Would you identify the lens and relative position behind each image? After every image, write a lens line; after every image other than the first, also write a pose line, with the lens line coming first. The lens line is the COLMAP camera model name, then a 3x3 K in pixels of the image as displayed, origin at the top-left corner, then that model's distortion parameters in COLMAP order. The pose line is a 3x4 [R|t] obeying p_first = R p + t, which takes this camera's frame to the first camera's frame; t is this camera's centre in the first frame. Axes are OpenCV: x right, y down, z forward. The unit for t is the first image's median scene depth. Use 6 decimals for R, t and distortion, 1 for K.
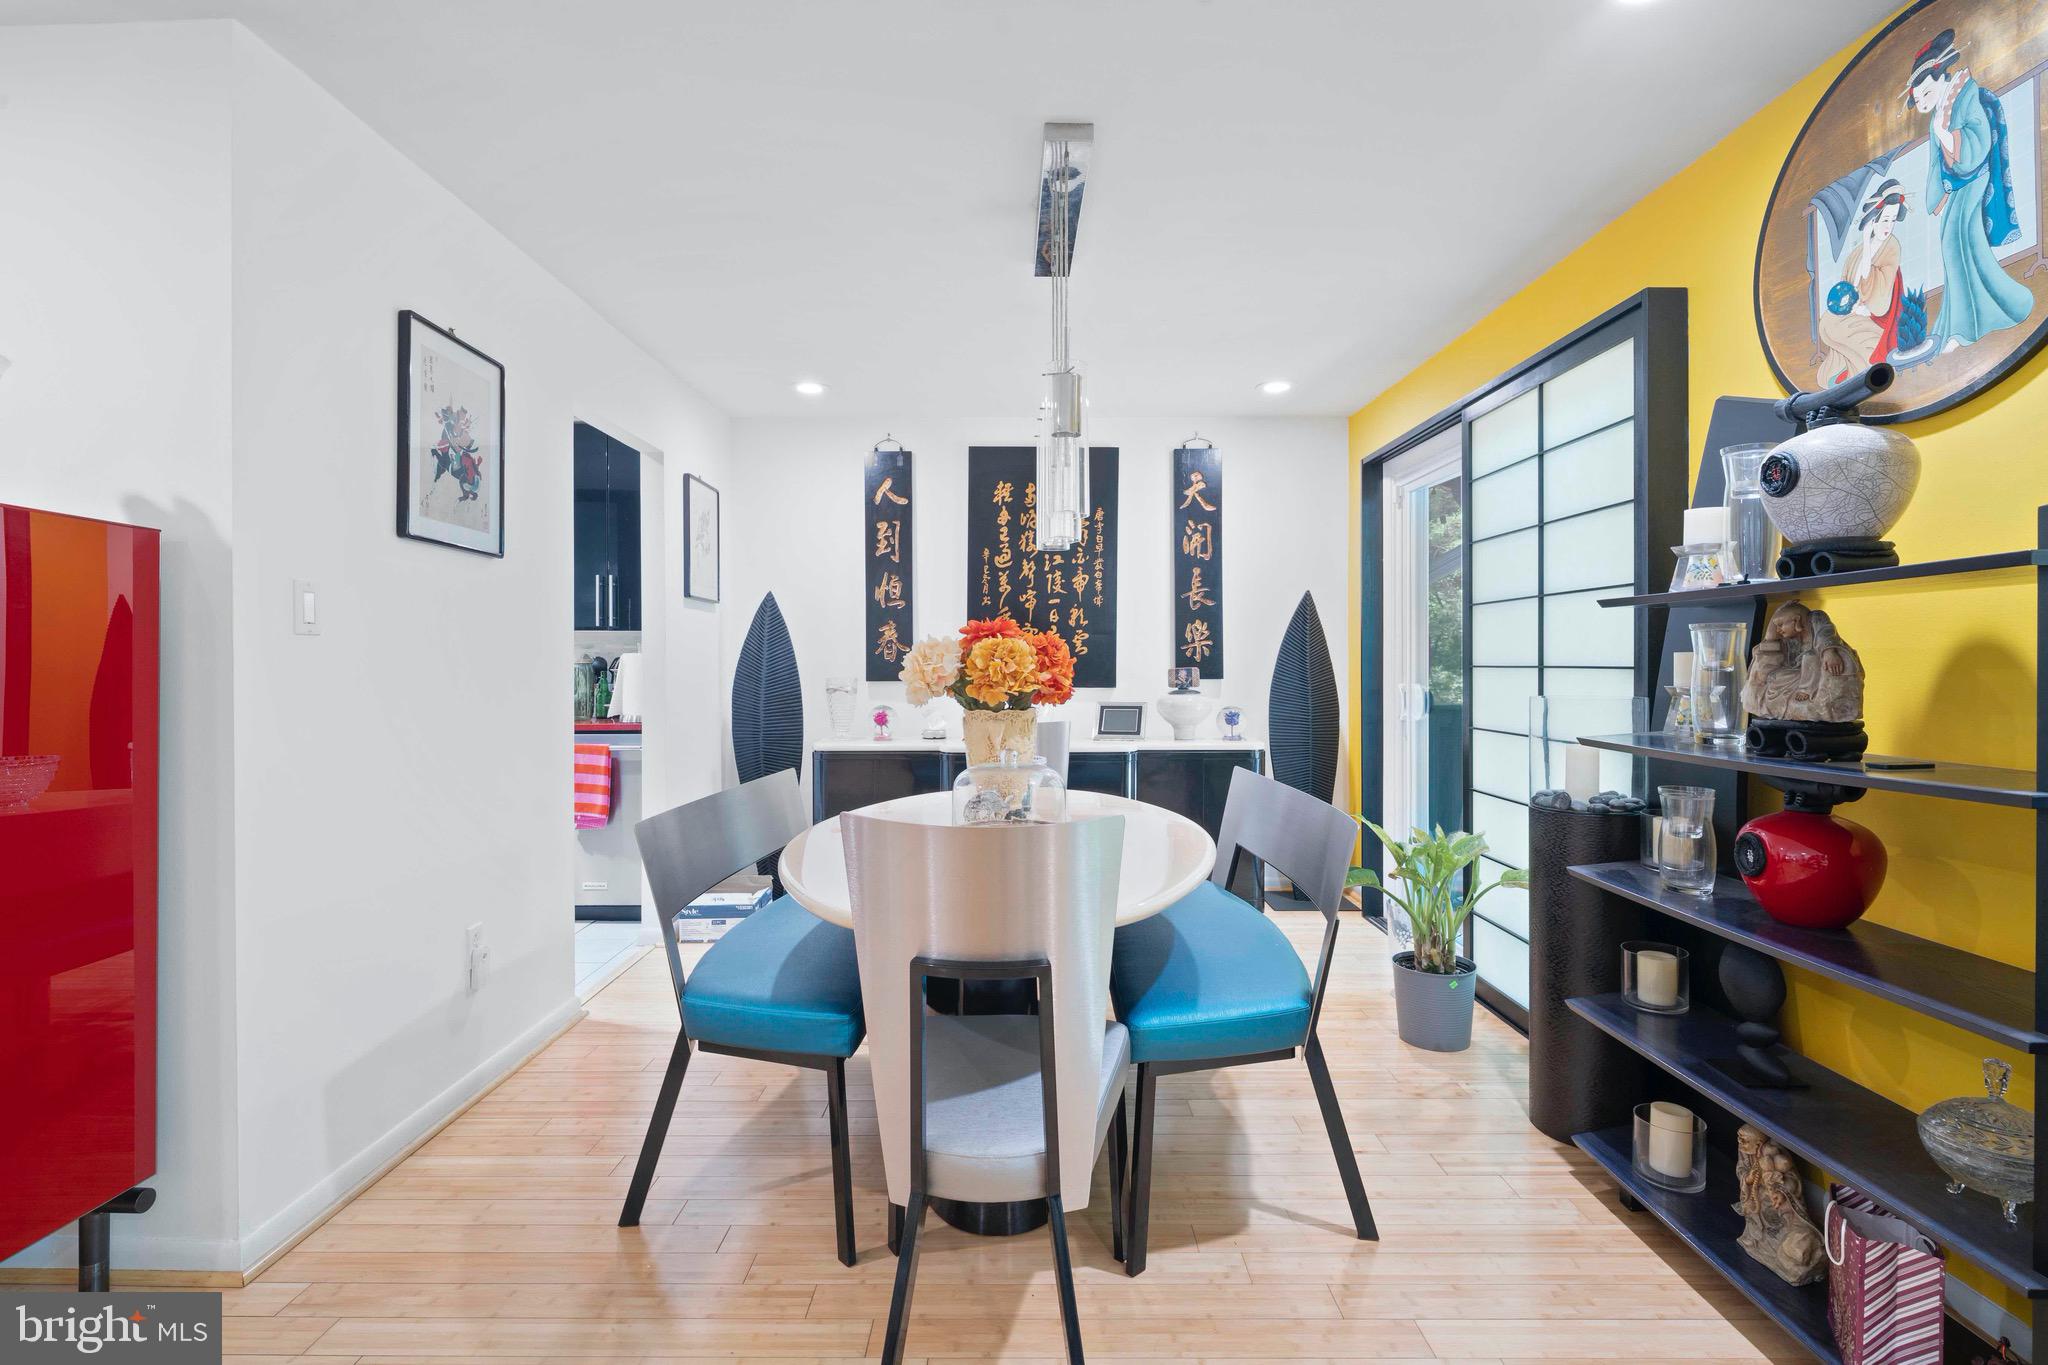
lens RADIAL K [[946.7, 0, 1019.4], [0, 946.7, 661.5], [0, 0, 1]] dist [-0.003009, -0.001243]
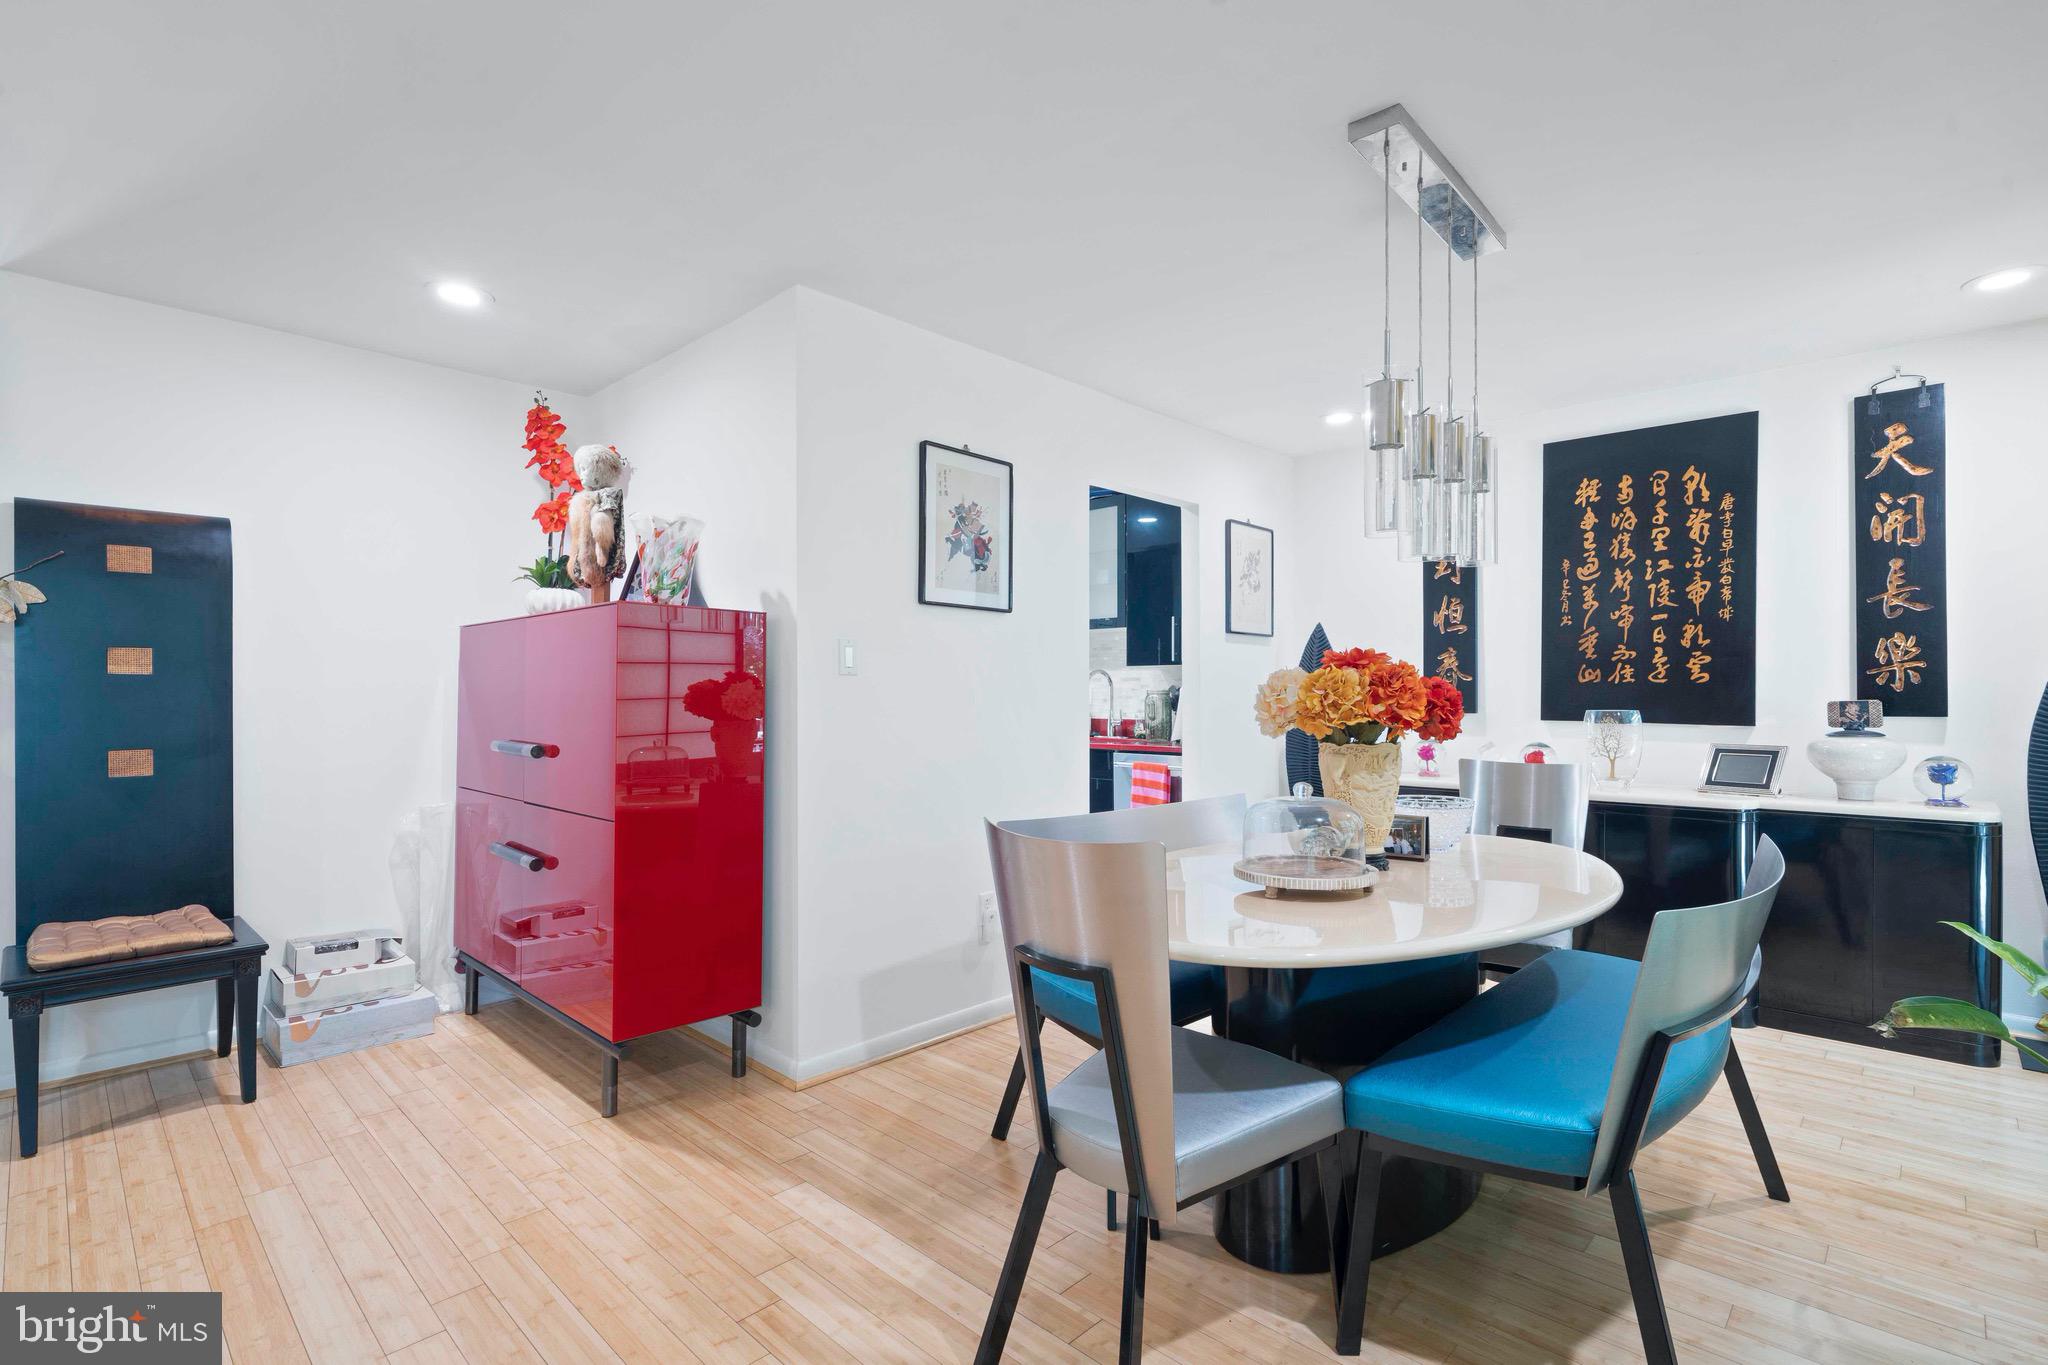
lens RADIAL K [[946.7, 0, 1018.5], [0, 946.7, 685.9], [0, 0, 1]] dist [-0.003009, -0.001243]
pose [[0.727990, -0.005053, -0.685569, 0.193295], [0.001579, 0.999983, -0.005694, -0.001042], [0.685586, 0.003062, 0.727985, 0.037859]]
